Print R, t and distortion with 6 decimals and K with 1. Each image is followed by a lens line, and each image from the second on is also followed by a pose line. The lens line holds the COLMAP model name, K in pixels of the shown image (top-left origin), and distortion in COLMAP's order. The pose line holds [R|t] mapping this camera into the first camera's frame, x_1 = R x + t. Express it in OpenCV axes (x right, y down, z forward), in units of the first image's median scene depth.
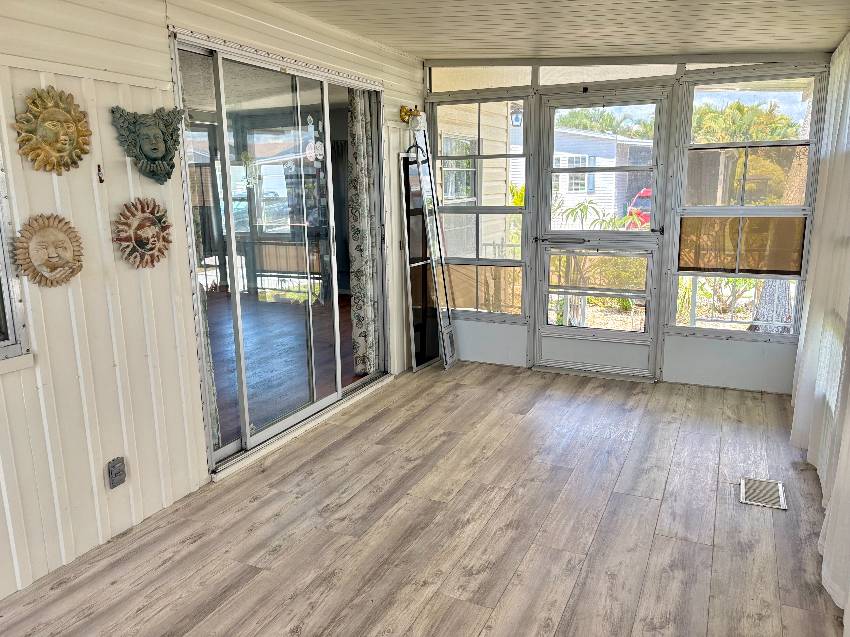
lens RADIAL K [[647.8, 0, 425.4], [0, 647.8, 318.6], [0, 0, 1]] dist [0.063407, -0.037361]
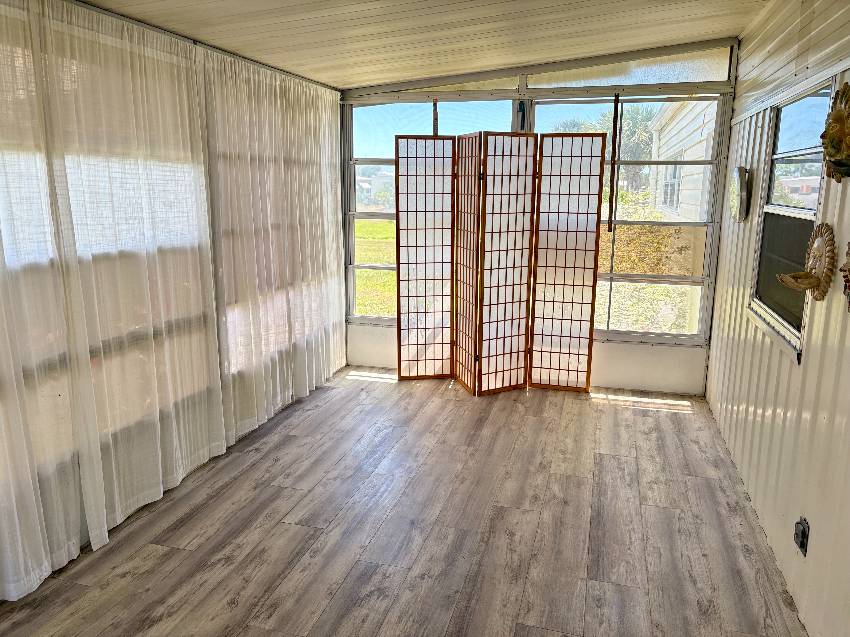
lens RADIAL K [[647.8, 0, 424.6], [0, 647.8, 318.7], [0, 0, 1]] dist [0.063407, -0.037361]
pose [[-0.985501, 0.044303, -0.163786, 0.145706], [-0.024947, 0.916984, 0.398143, -0.379701], [0.167828, 0.396456, -0.902583, 1.745212]]
